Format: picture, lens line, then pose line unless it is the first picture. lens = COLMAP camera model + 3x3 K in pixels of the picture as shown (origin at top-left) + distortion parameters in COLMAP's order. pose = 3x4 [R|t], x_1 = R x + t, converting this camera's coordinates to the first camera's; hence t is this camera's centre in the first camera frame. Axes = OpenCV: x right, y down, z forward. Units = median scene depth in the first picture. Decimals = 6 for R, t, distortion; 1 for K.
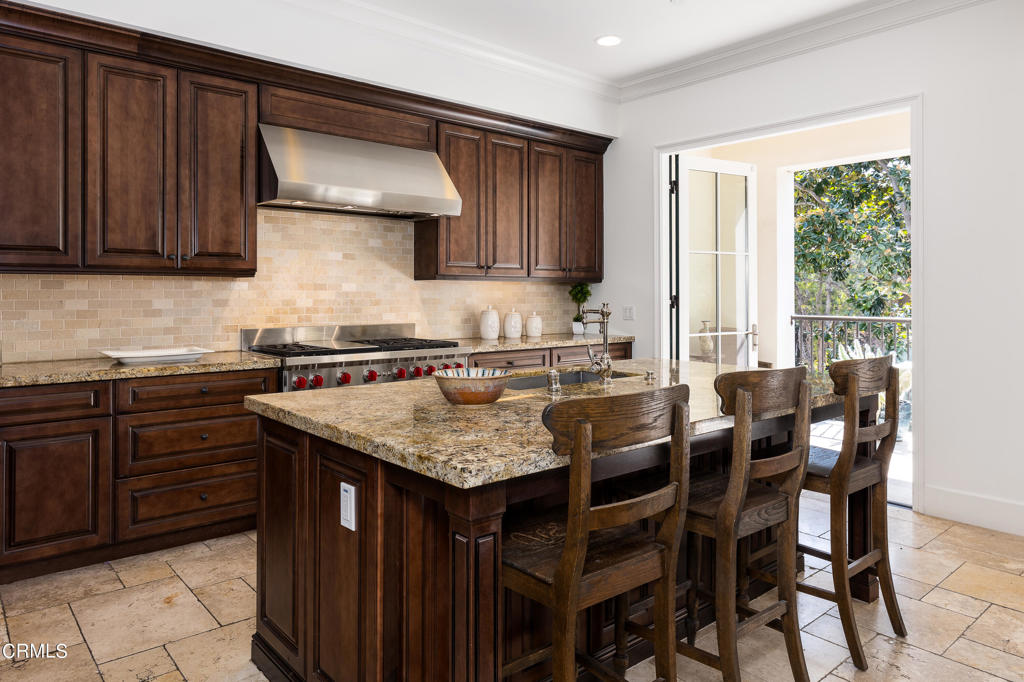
lens RADIAL K [[665.3, 0, 502.9], [0, 665.3, 286.1], [0, 0, 1]] dist [-0.009825, 0.001886]
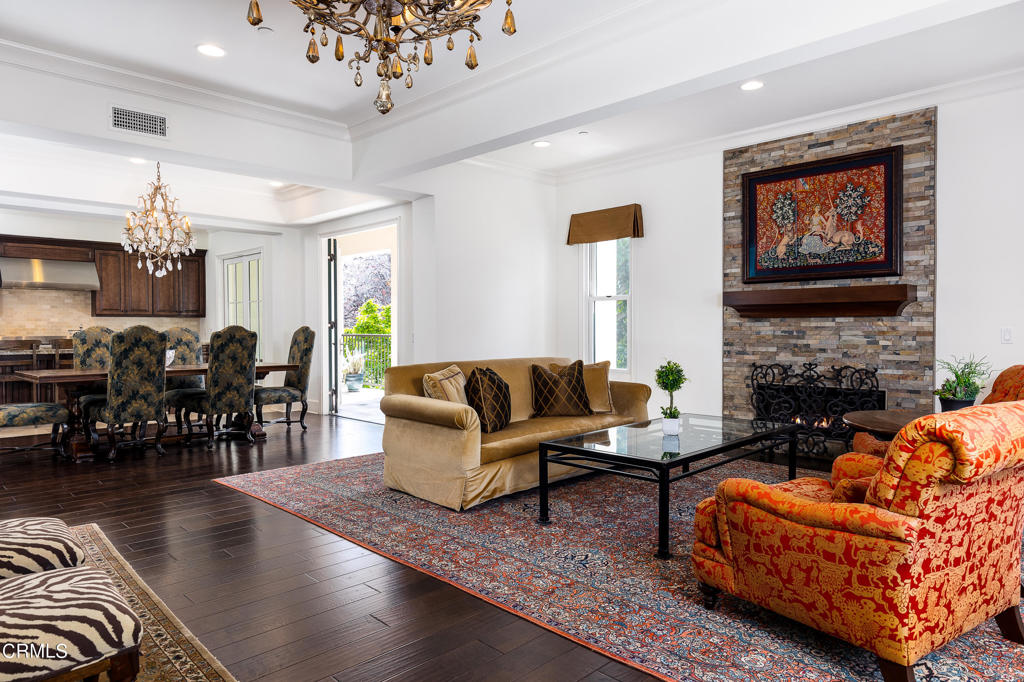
lens RADIAL K [[655.2, 0, 510.7], [0, 655.2, 333.4], [0, 0, 1]] dist [0.003630, 0.004553]
pose [[0.996878, -0.005200, 0.078791, 1.276311], [0.002664, 0.999476, 0.032264, -0.022568], [-0.078917, -0.031953, 0.996369, -1.552419]]
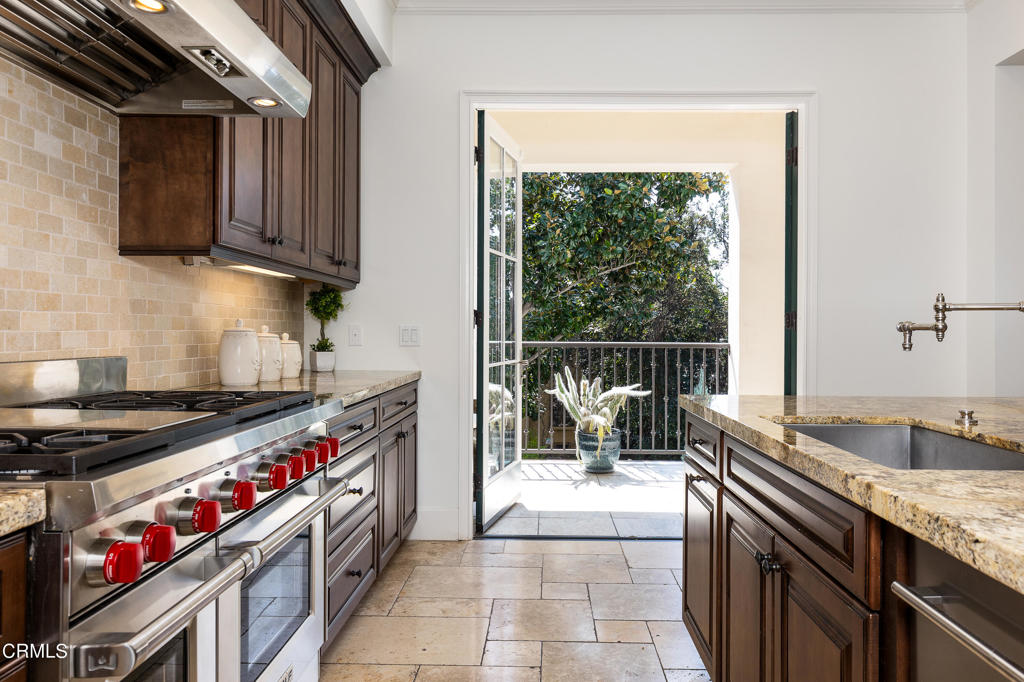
lens RADIAL K [[725.5, 0, 530.3], [0, 725.5, 329.5], [0, 0, 1]] dist [-0.003037, -0.002207]
pose [[0.655226, 0.004617, 0.755419, -0.349773], [-0.012557, 0.999910, 0.004781, 0.037556], [-0.755329, -0.012618, 0.655225, 0.563761]]
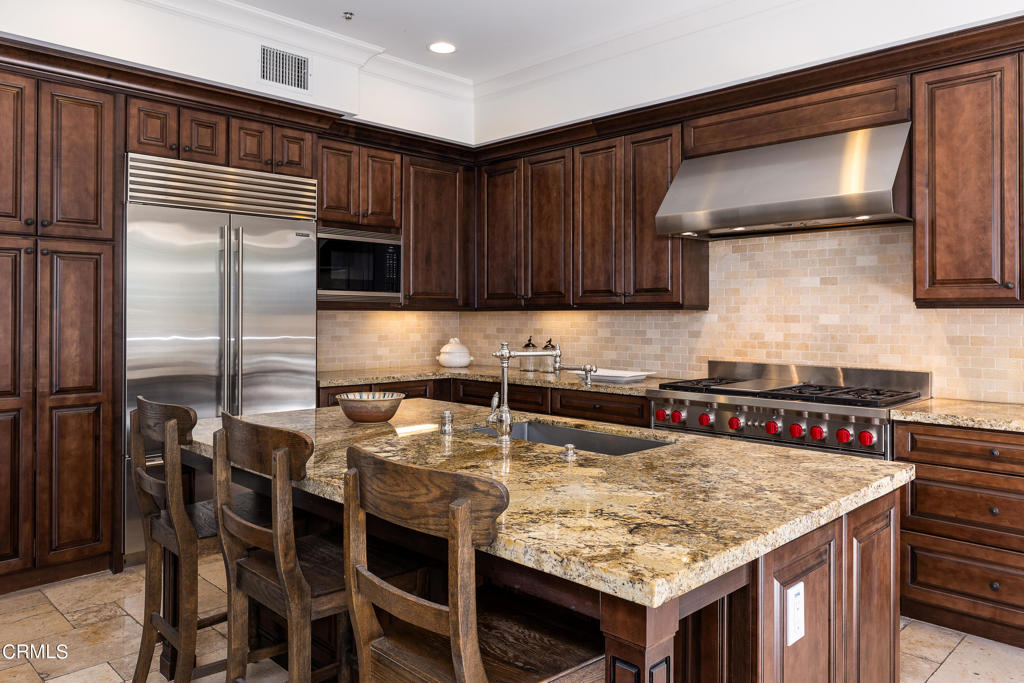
lens RADIAL K [[725.5, 0, 514.8], [0, 725.5, 310.3], [0, 0, 1]] dist [-0.003037, -0.002207]
pose [[0.083717, -0.010836, -0.996431, 0.646337], [0.006091, 0.999928, -0.010363, -0.002427], [0.996471, -0.005202, 0.083777, 0.573848]]
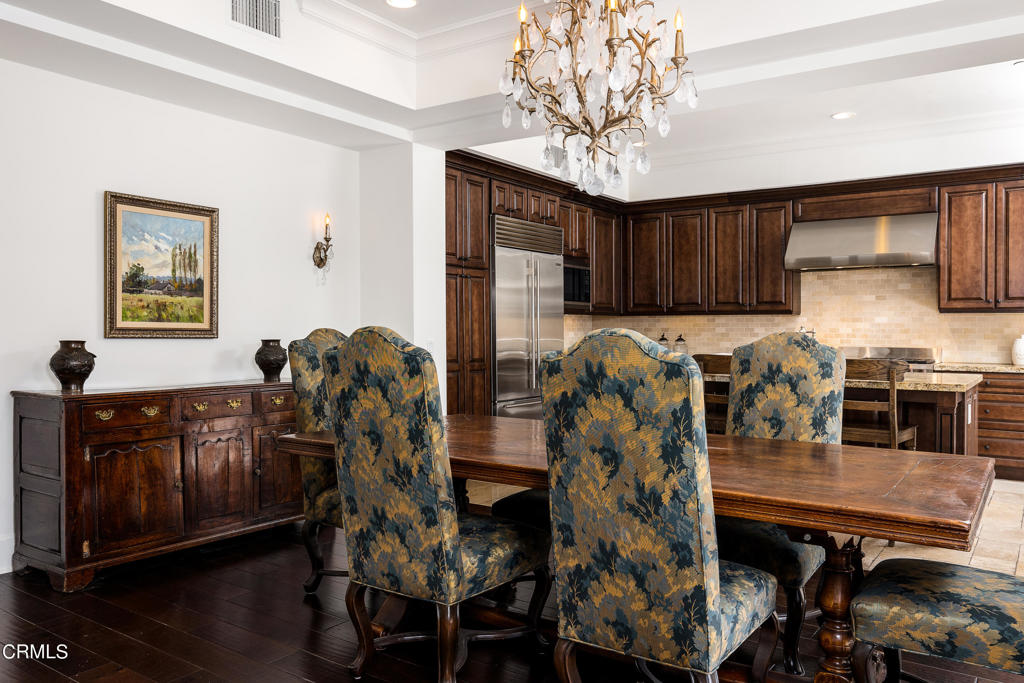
lens RADIAL K [[766.0, 0, 504.7], [0, 766.0, 335.1], [0, 0, 1]] dist [-0.011082, 0.000122]
pose [[0.237711, 0.005648, -0.971319, 1.196009], [0.004121, 0.999968, 0.006823, 0.020308], [0.971327, -0.005625, 0.237681, -0.154938]]
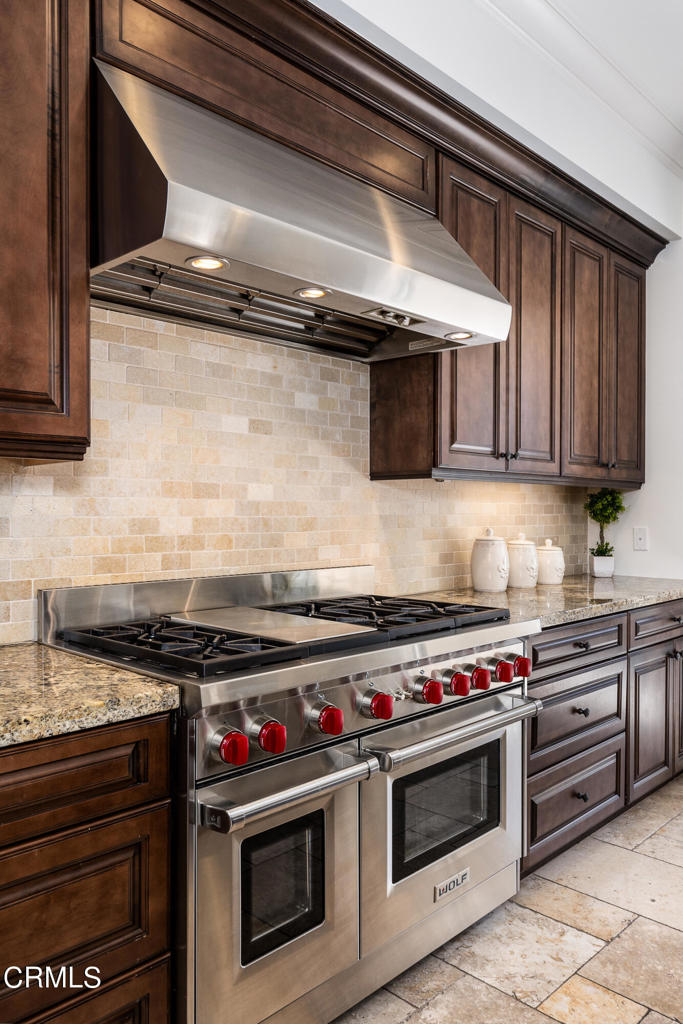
lens RADIAL K [[743.7, 0, 339.6], [0, 743.7, 514.8], [0, 0, 1]] dist [-0.006505, -0.003257]
pose [[0.995475, -0.000538, 0.095025, -0.237324], [-0.000972, 0.999874, 0.015843, 0.009726], [-0.095021, -0.015863, 0.995349, 0.495063]]
